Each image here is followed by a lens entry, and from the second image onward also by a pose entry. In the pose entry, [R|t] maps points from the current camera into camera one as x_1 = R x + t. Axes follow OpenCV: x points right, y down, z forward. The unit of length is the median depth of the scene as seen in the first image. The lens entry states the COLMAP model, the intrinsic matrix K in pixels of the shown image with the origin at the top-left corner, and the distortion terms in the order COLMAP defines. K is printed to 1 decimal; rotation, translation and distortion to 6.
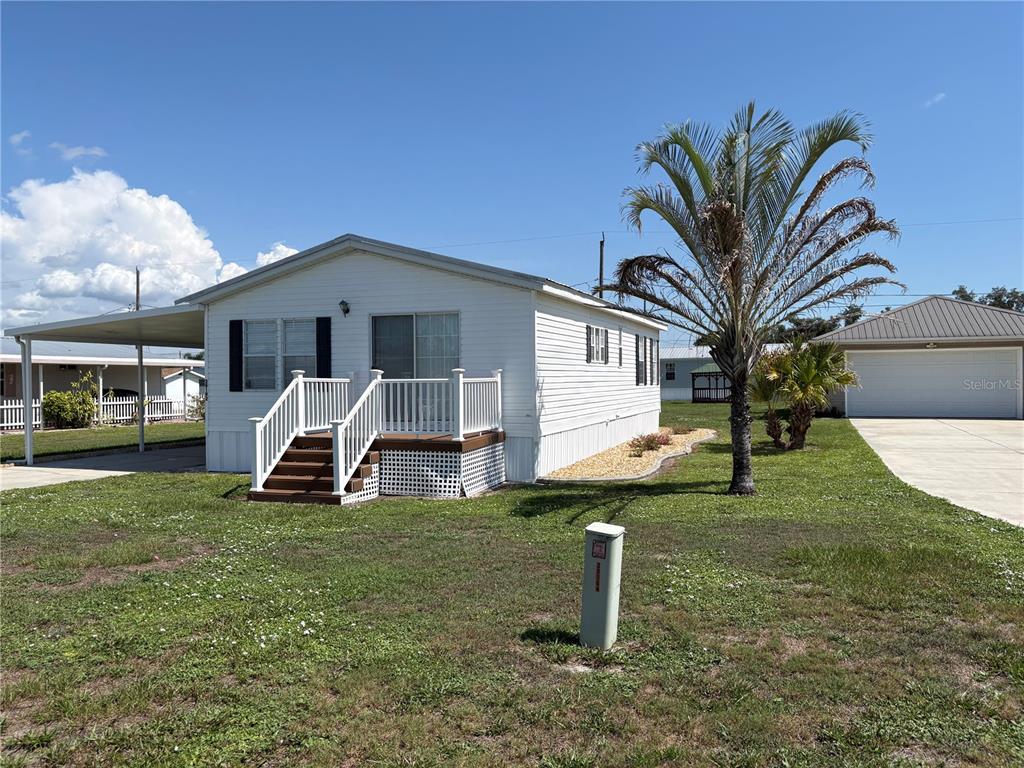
lens RADIAL K [[778.8, 0, 514.1], [0, 778.8, 385.2], [0, 0, 1]] dist [0.056332, -0.045827]
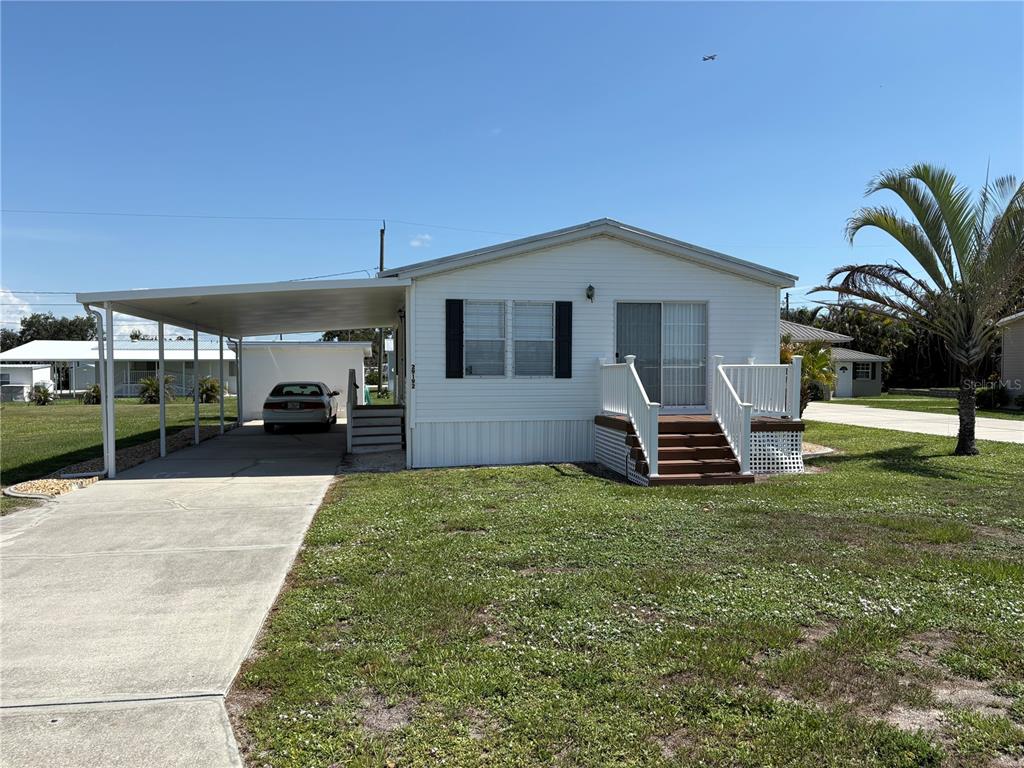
lens RADIAL K [[778.8, 0, 512.5], [0, 778.8, 387.2], [0, 0, 1]] dist [0.056332, -0.045827]
pose [[0.861836, -0.005724, 0.507155, -0.824477], [-0.000924, 0.999917, 0.012856, 0.007637], [-0.507187, -0.011549, 0.861759, 0.207216]]
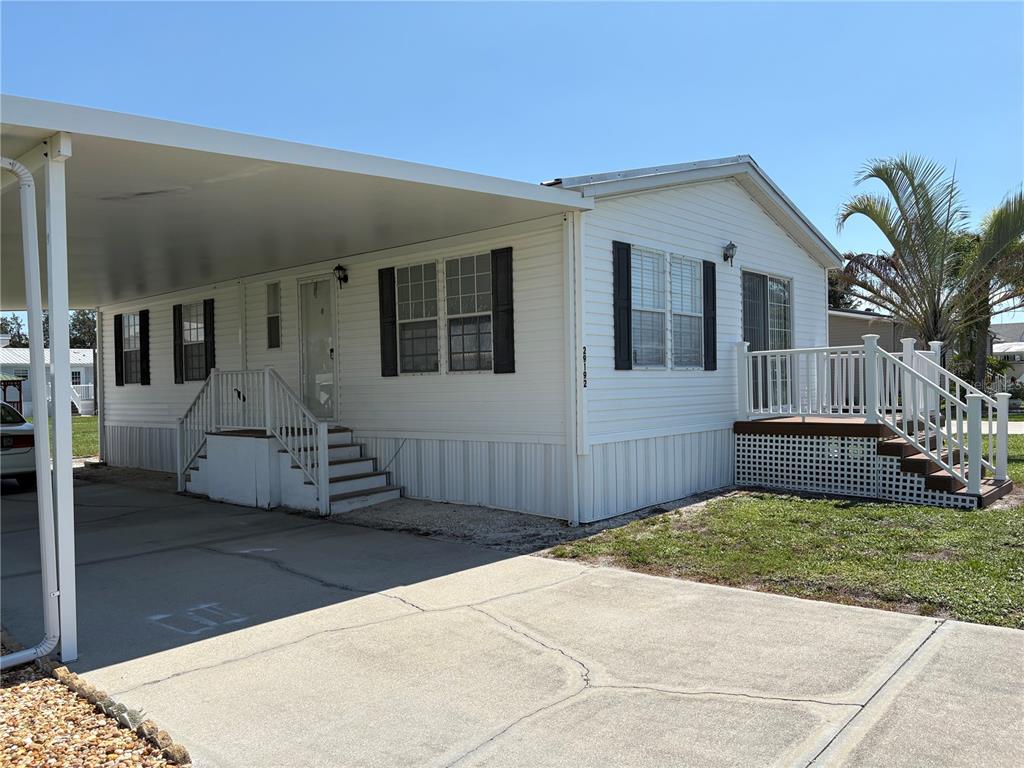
lens RADIAL K [[778.8, 0, 515.8], [0, 778.8, 390.2], [0, 0, 1]] dist [0.056332, -0.045827]
pose [[0.356145, -0.005473, 0.934415, -0.987361], [0.023608, 0.999716, -0.003143, 0.024848], [-0.934132, 0.023179, 0.356174, 0.956896]]
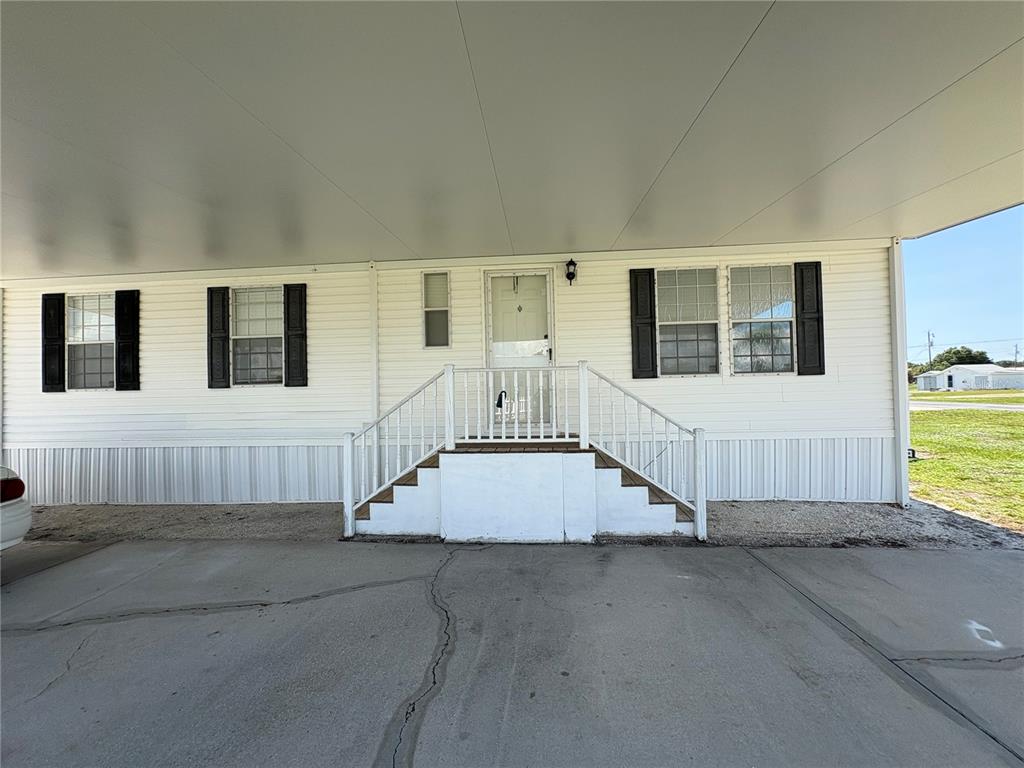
lens RADIAL K [[407.8, 0, 512.3], [0, 407.8, 383.3], [0, 0, 1]] dist [0.000978, 0.000134]
pose [[-0.275511, 0.027526, 0.960904, -0.681178], [0.030555, 0.999336, -0.019867, 0.015455], [-0.960812, 0.023887, -0.276169, 1.535995]]
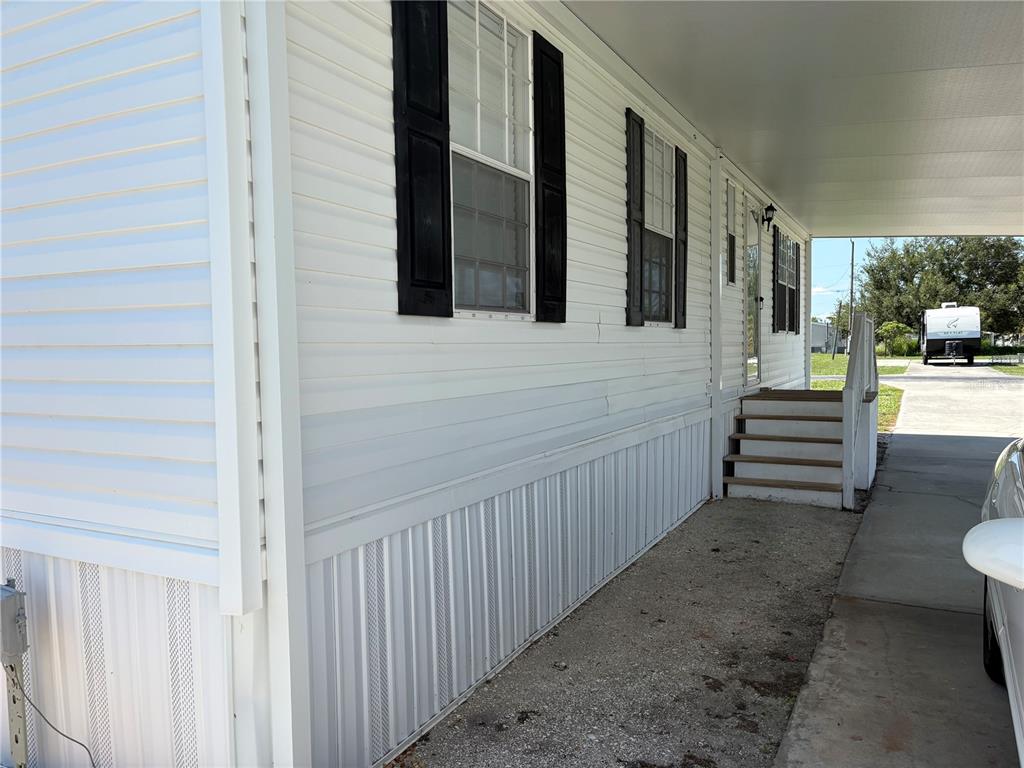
lens RADIAL K [[778.8, 0, 511.6], [0, 778.8, 391.6], [0, 0, 1]] dist [0.056332, -0.045827]
pose [[-0.992776, 0.011001, 0.119479, -0.202041], [0.018985, 0.997646, 0.065891, 0.008914], [-0.118472, 0.067683, -0.990648, 2.082276]]
